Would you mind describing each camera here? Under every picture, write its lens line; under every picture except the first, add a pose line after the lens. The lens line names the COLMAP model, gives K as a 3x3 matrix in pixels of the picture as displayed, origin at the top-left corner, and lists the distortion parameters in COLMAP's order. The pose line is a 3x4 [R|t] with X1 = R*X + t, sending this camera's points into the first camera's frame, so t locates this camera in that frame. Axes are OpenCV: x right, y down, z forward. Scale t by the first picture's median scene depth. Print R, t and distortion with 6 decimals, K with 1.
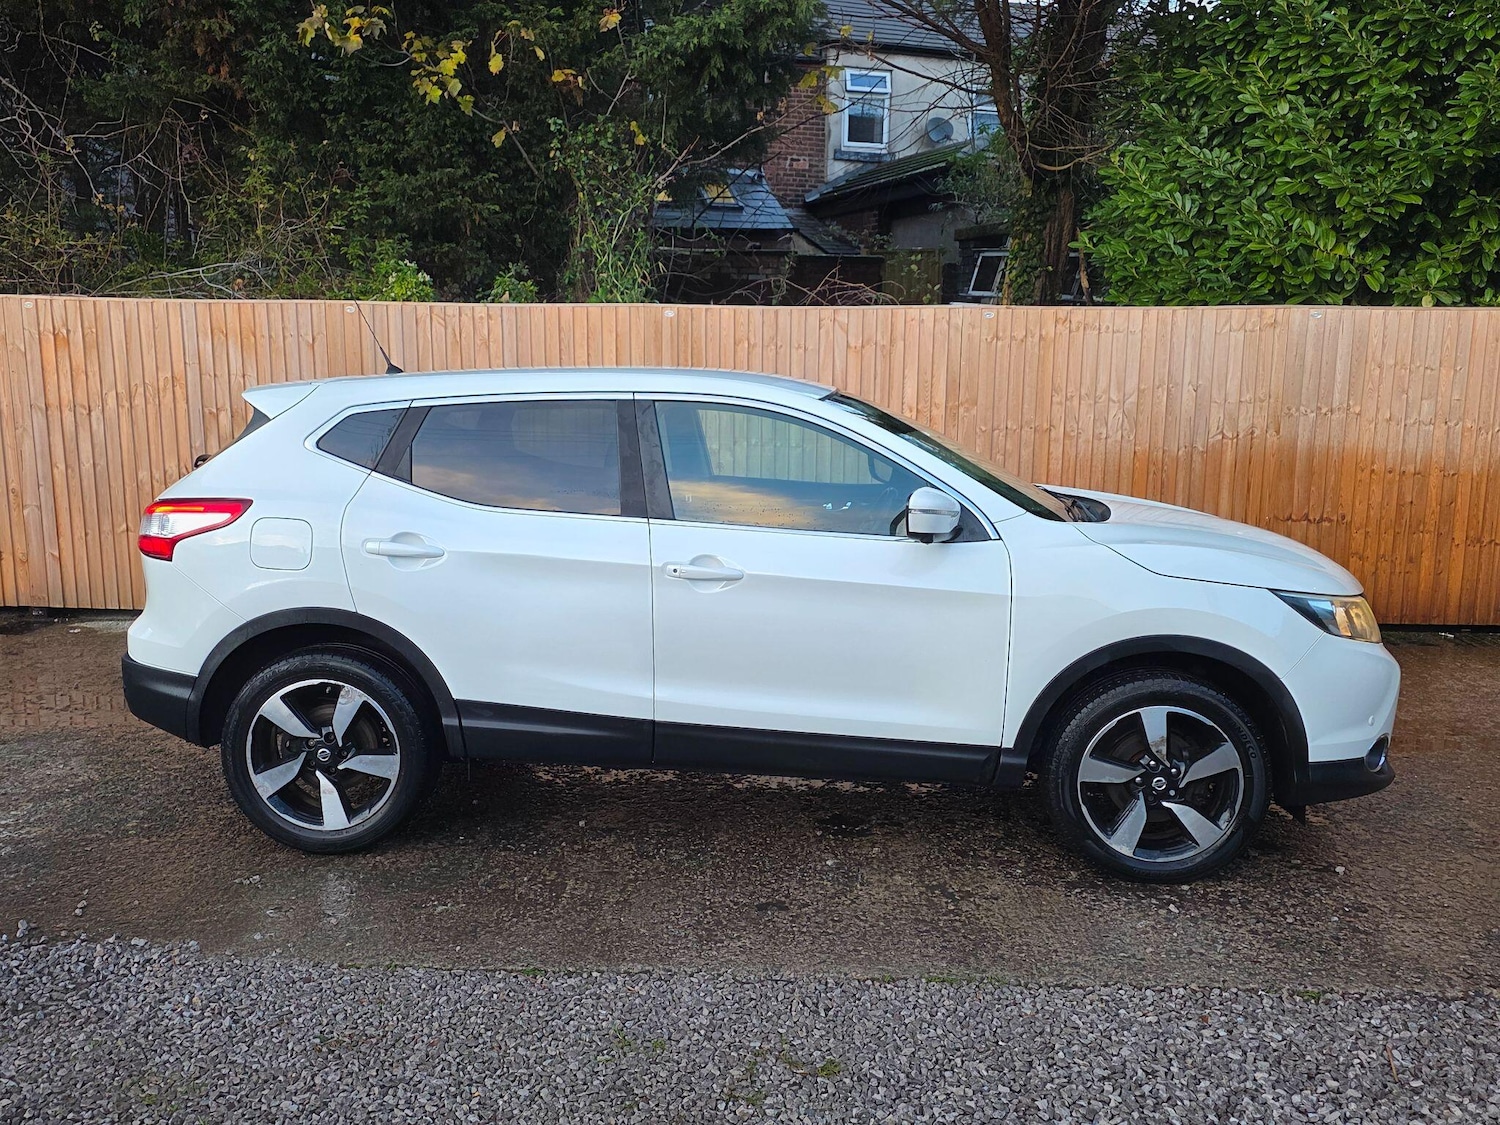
lens RADIAL K [[1366.9, 0, 751.5], [0, 1366.9, 566.4], [0, 0, 1]] dist [0.106121, -0.140444]
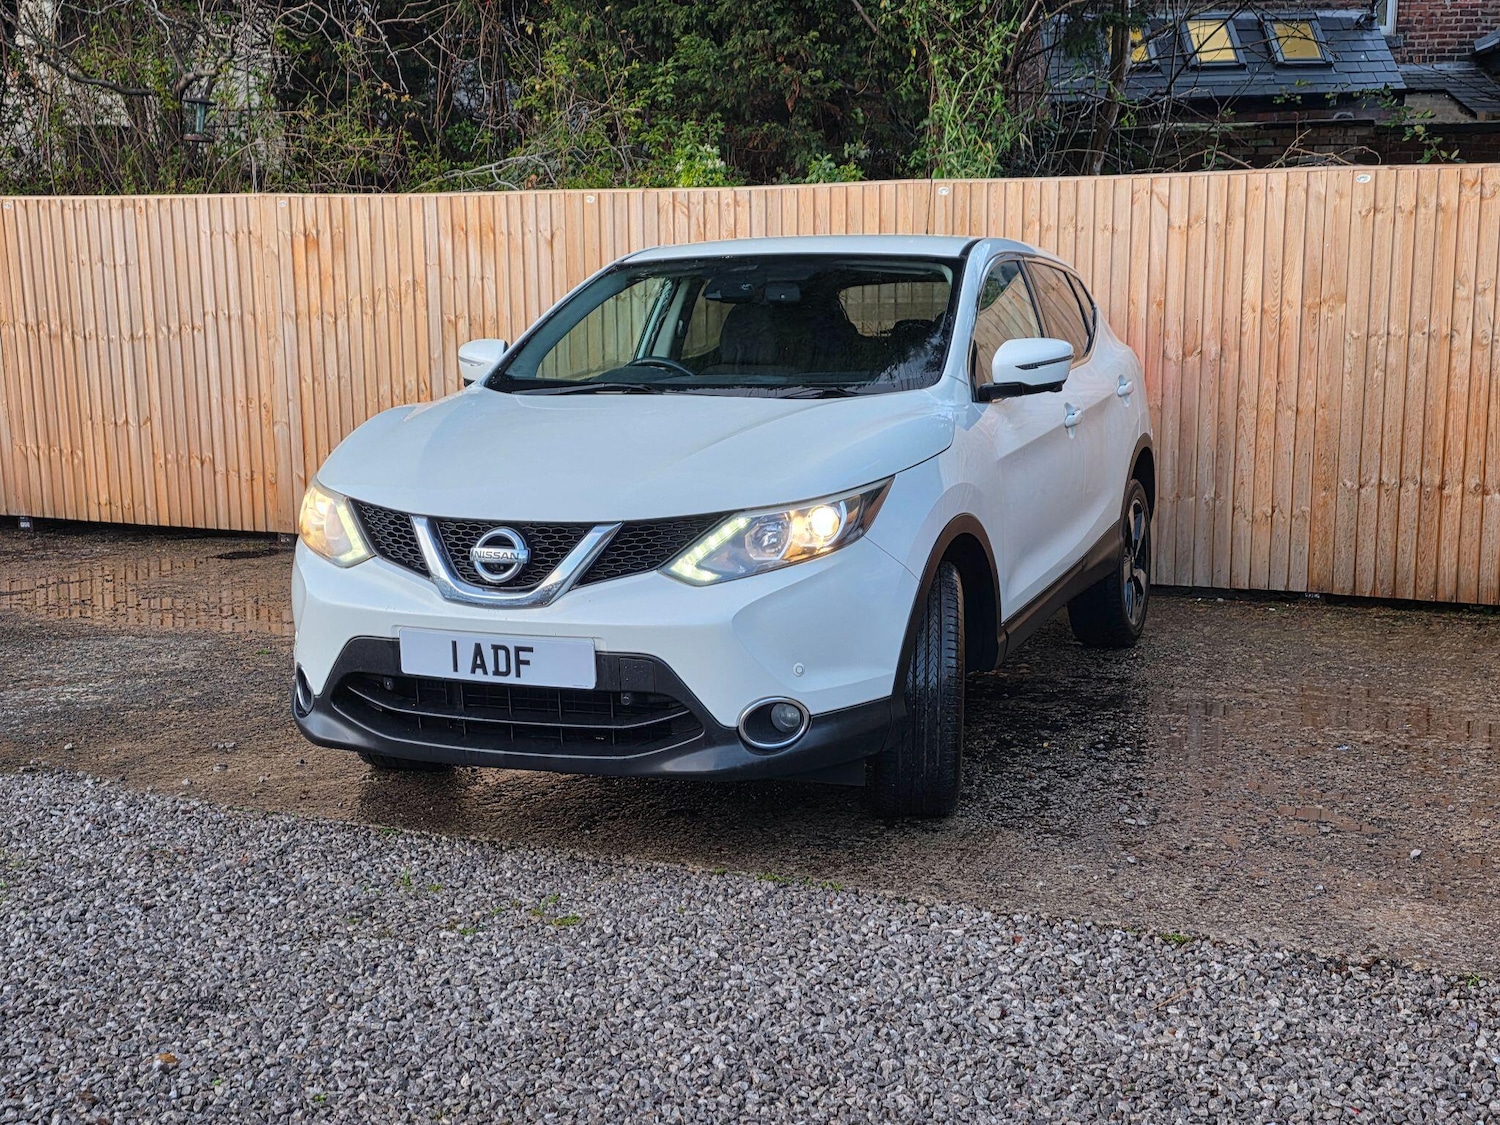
lens RADIAL K [[1948.2, 0, 771.8], [0, 1948.2, 579.3], [0, 0, 1]] dist [0.169237, -0.371228]
pose [[0.925916, 0.045230, -0.375011, 0.279815], [-0.050908, 0.998690, -0.005240, 0.050861], [0.374282, 0.023943, 0.927006, -0.087712]]
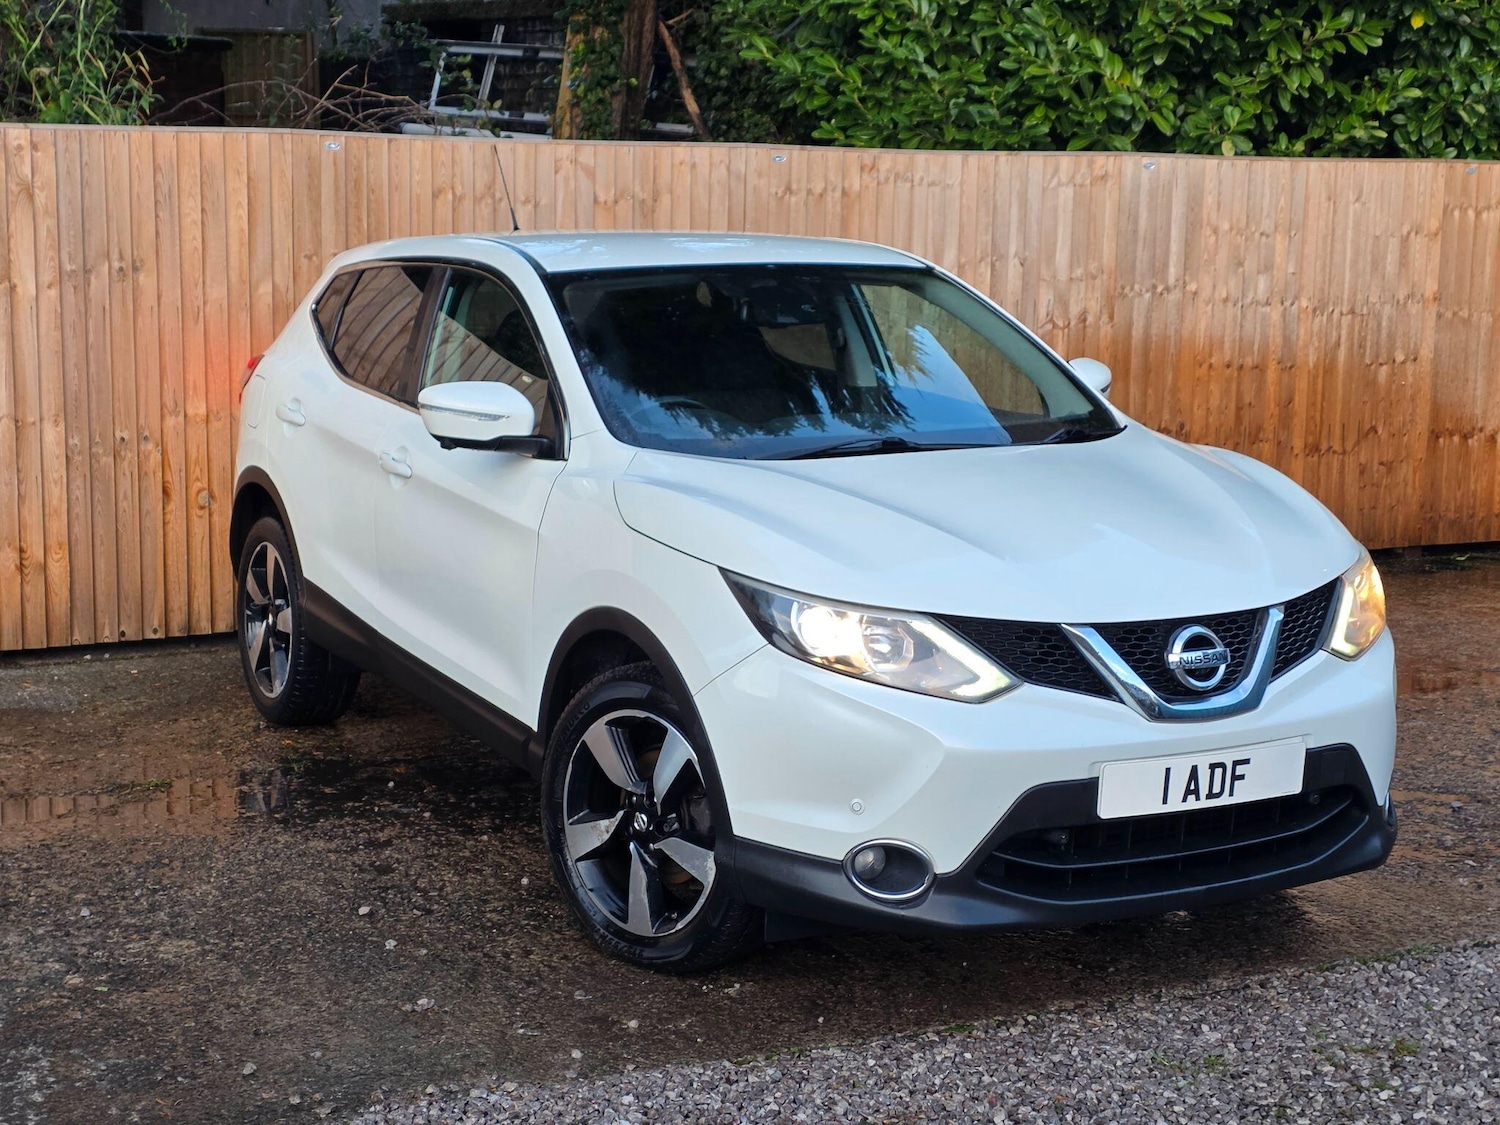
lens RADIAL K [[2331.3, 0, 819.6], [0, 2331.3, 544.0], [0, 0, 1]] dist [0.191165, -0.428445]
pose [[0.874422, -0.066512, 0.480586, -0.388694], [0.069647, 0.997507, 0.011330, 0.001330], [-0.480142, 0.023564, 0.876874, -0.052710]]
